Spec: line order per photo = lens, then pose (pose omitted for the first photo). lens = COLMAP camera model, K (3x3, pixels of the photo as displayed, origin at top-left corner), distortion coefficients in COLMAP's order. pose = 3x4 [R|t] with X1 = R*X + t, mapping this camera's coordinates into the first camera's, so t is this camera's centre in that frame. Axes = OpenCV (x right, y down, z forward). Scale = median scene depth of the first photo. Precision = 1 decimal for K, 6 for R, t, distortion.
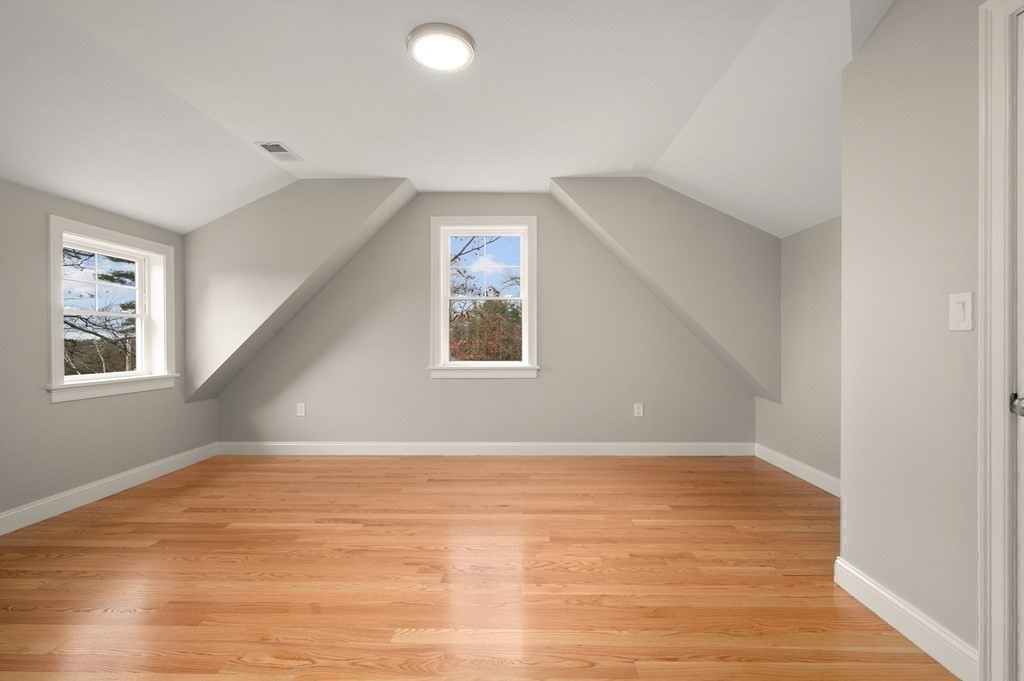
lens RADIAL K [[454.2, 0, 518.2], [0, 454.2, 337.0], [0, 0, 1]] dist [-0.000209, -0.000074]
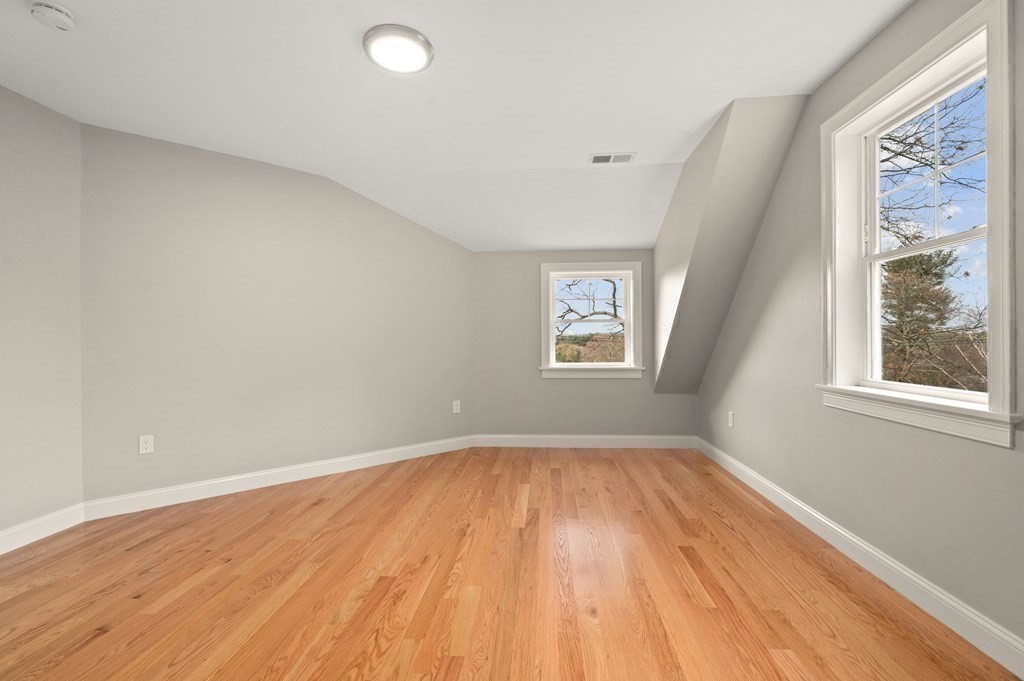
lens RADIAL K [[454.2, 0, 518.2], [0, 454.2, 337.0], [0, 0, 1]] dist [-0.000209, -0.000074]
pose [[-0.041365, -0.003123, -0.999139, 0.648027], [0.014249, 0.999892, -0.003715, 0.001298], [0.999042, -0.014391, -0.041316, 1.032573]]
